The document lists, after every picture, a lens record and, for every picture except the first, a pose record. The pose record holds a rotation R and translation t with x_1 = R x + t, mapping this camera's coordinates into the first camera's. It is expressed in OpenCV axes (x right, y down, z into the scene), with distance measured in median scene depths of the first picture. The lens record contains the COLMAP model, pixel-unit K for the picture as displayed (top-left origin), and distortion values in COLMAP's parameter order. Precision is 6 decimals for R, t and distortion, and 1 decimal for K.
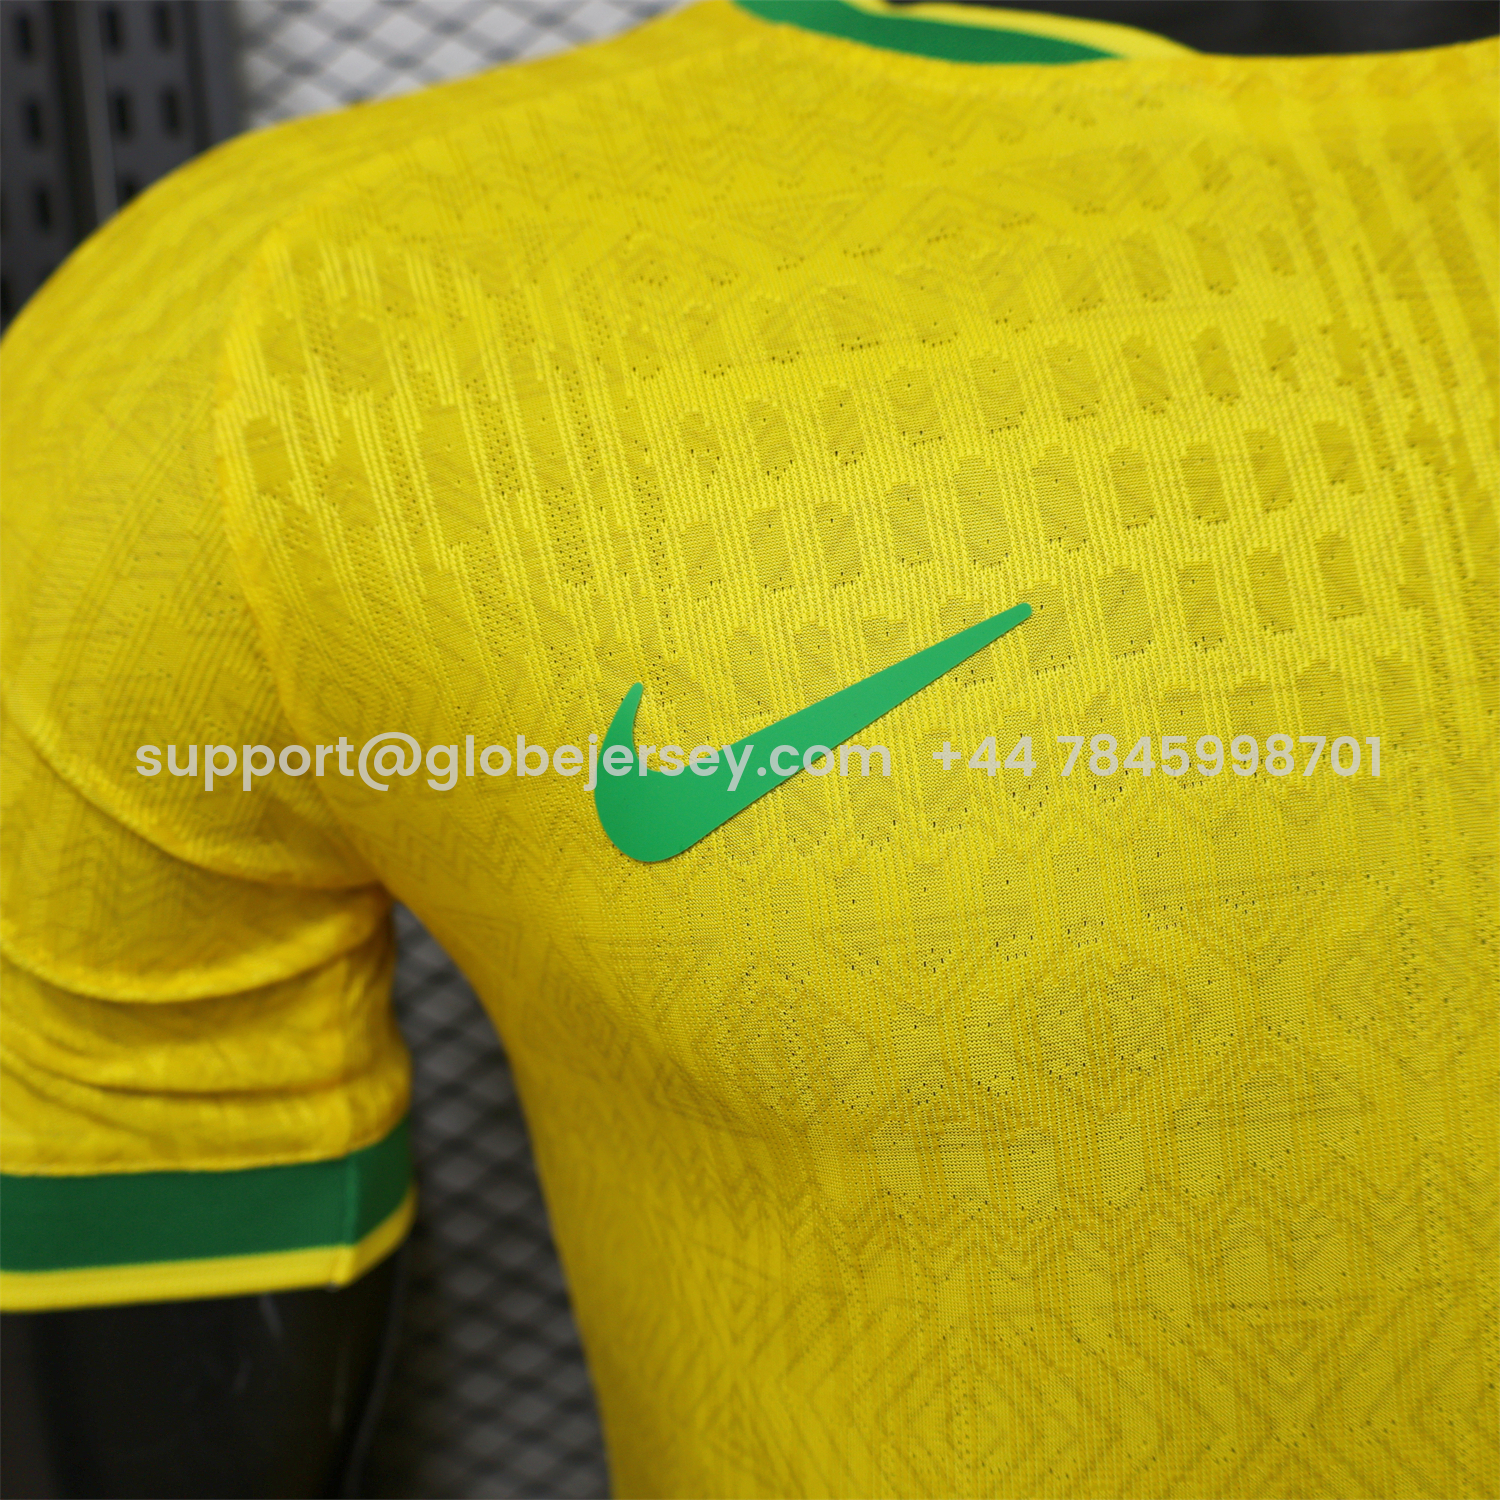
lens RADIAL K [[1791.7, 0, 750.0], [0, 1791.7, 750.0], [0, 0, 1]] dist [-0.021243, -0.011720]
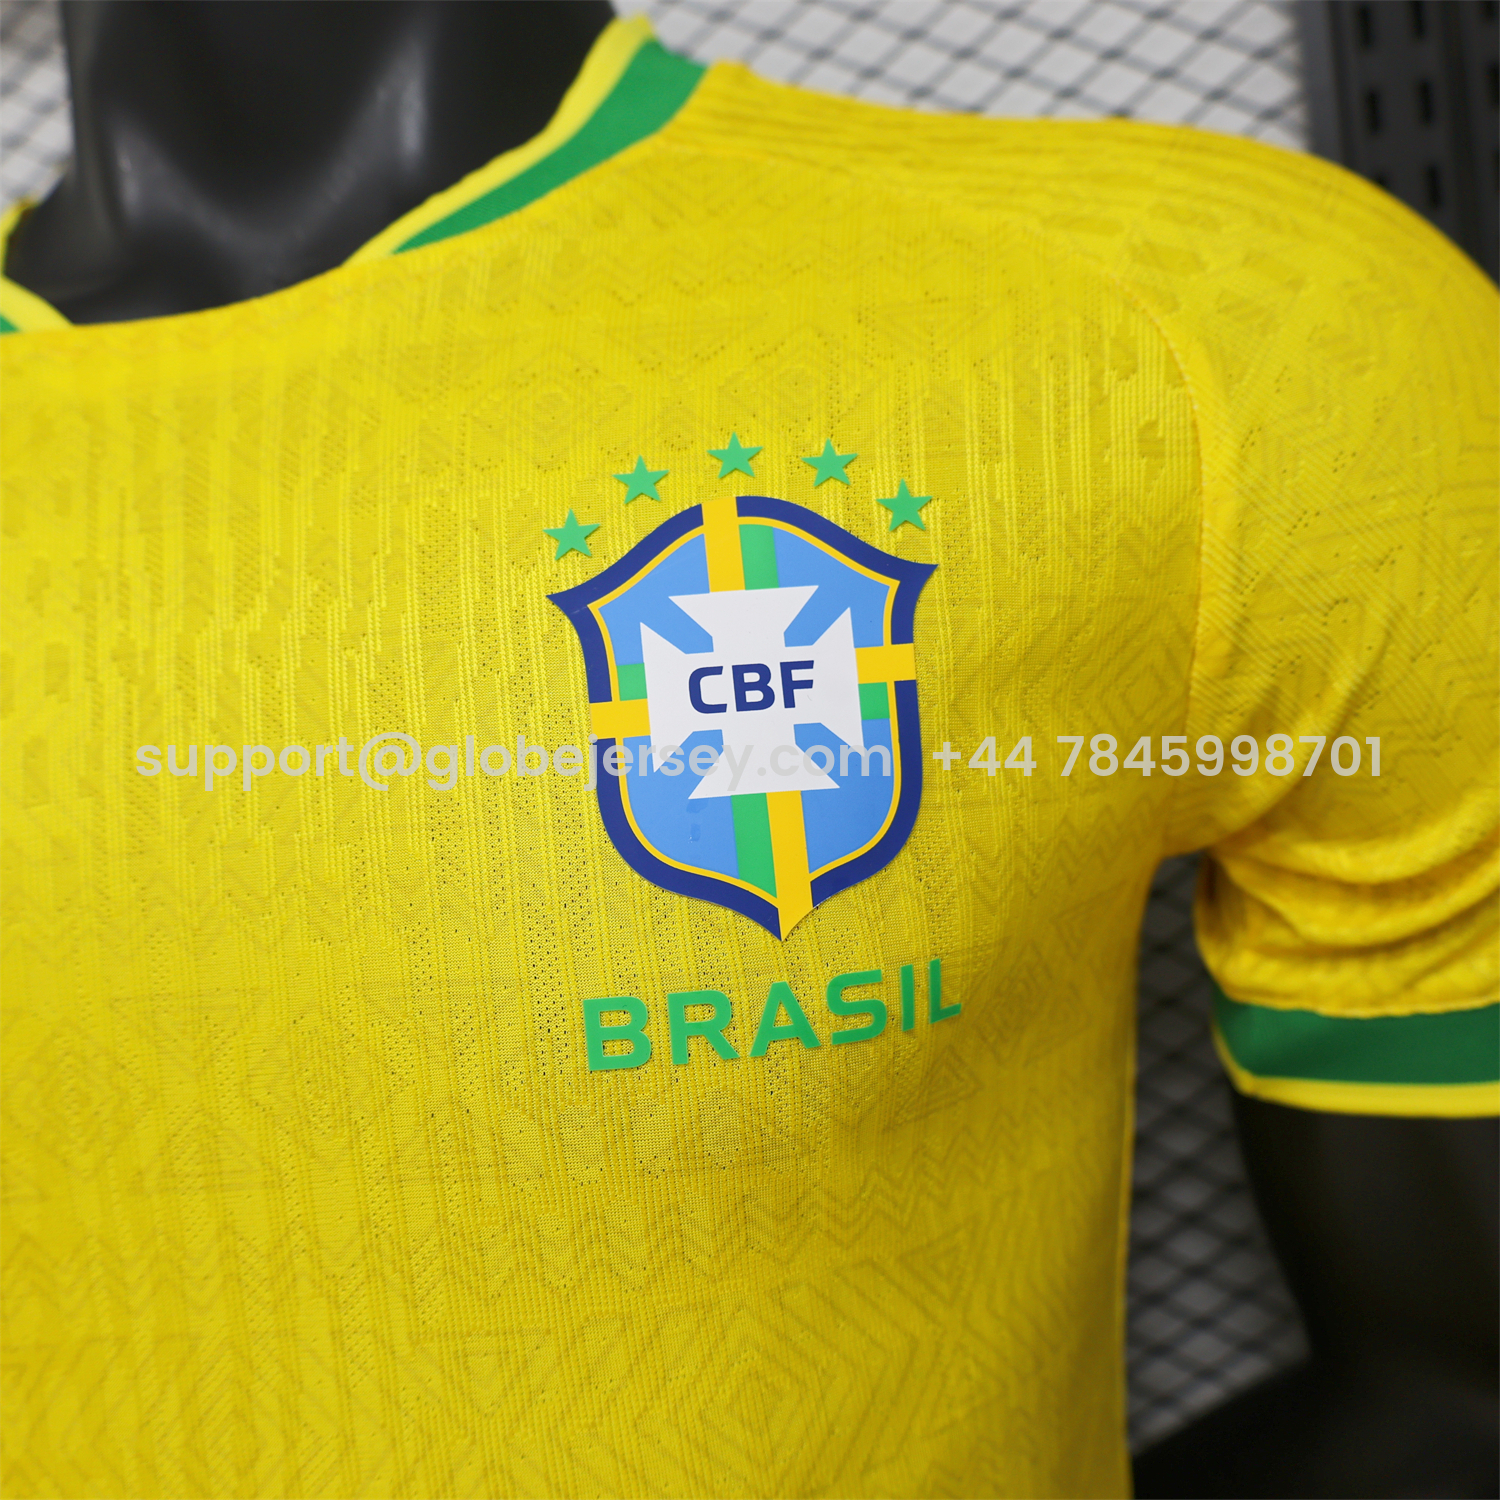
lens RADIAL K [[1757.3, 0, 688.2], [0, 1757.3, 752.8], [0, 0, 1]] dist [-0.013539, -0.009882]
pose [[0.977801, -0.032423, -0.207013, 0.973666], [0.036130, 0.999247, 0.014148, -0.105591], [0.206398, -0.021313, 0.978236, -0.101073]]
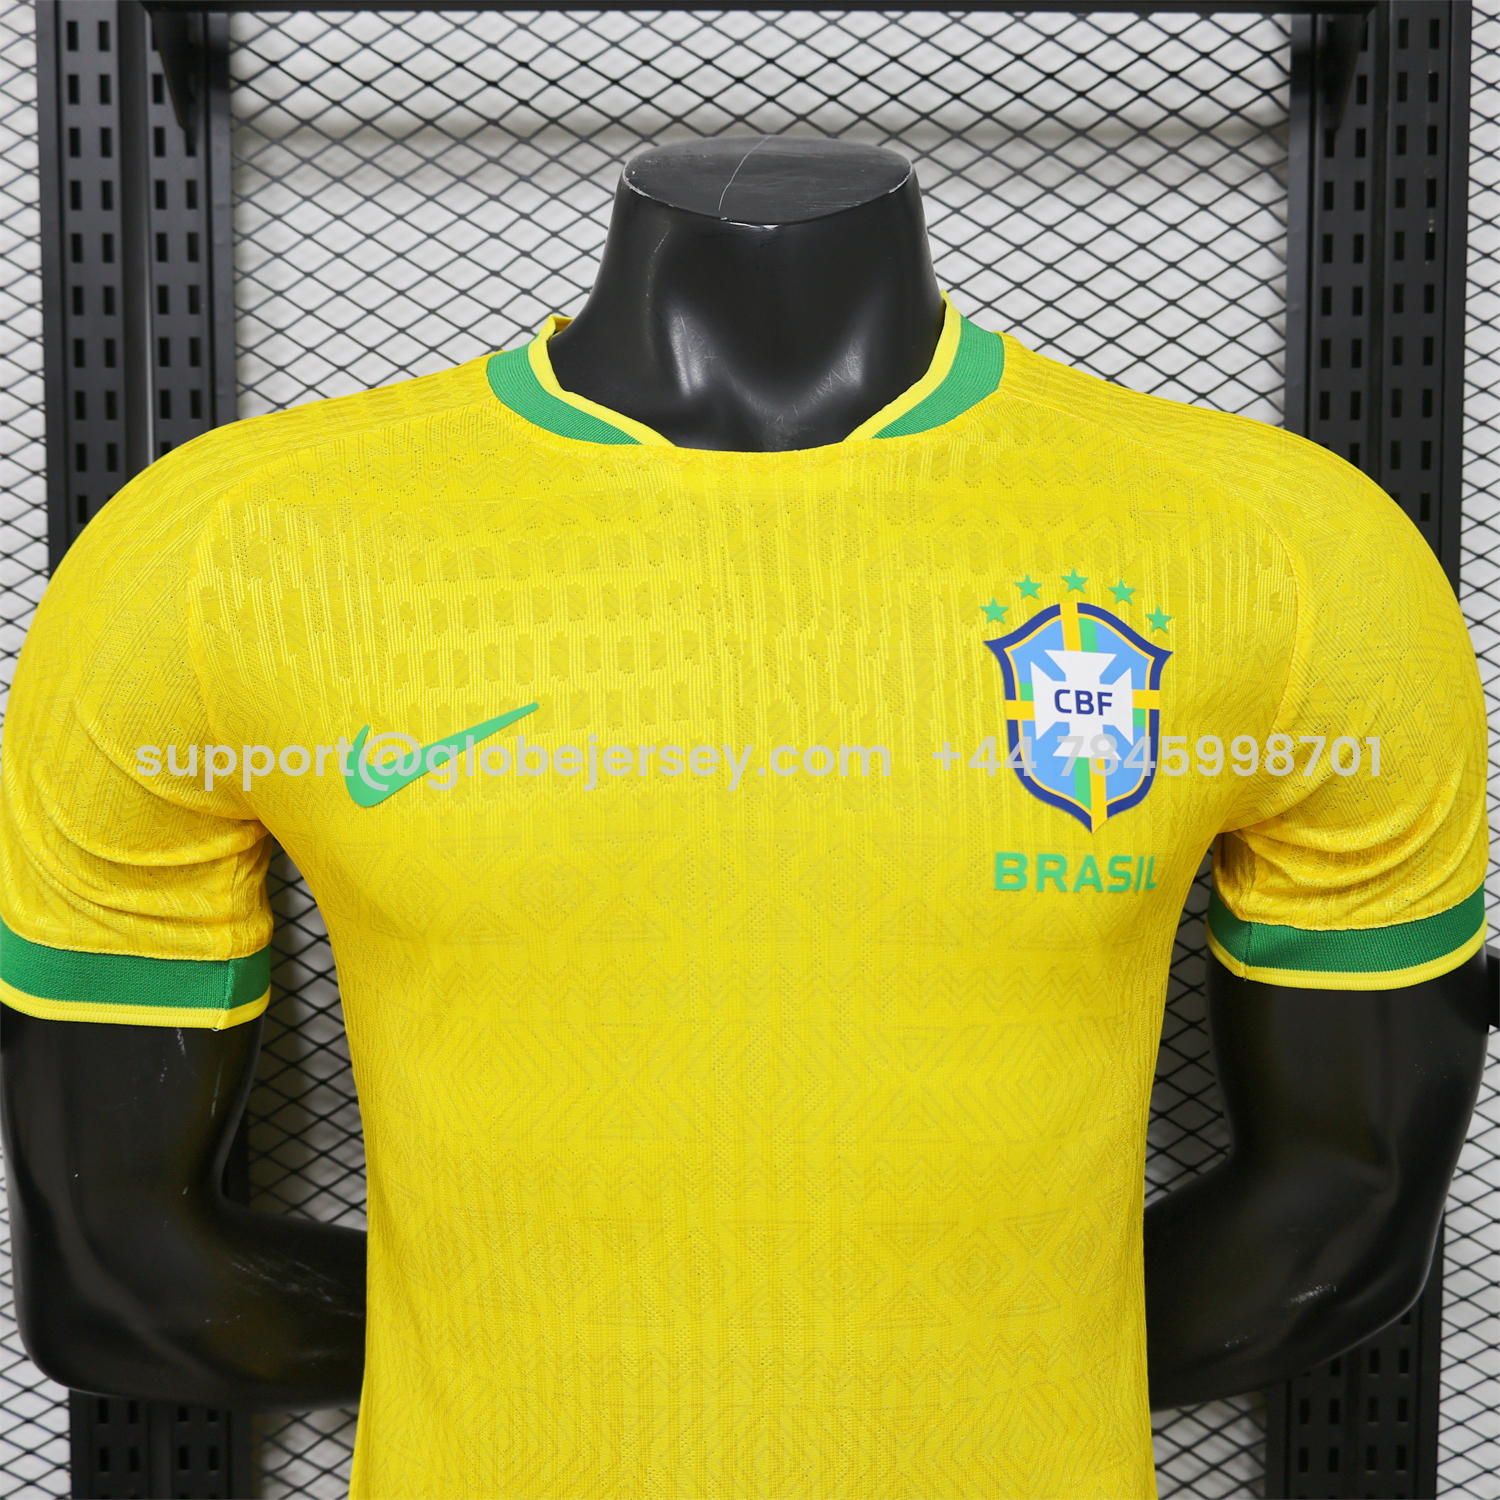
lens RADIAL K [[1791.7, 0, 750.0], [0, 1791.7, 750.0], [0, 0, 1]] dist [-0.021243, -0.011720]
pose [[0.996933, 0.077987, -0.006604, 0.410972], [-0.078156, 0.996452, -0.031216, 0.024443], [0.004146, 0.031636, 0.999491, -1.154513]]
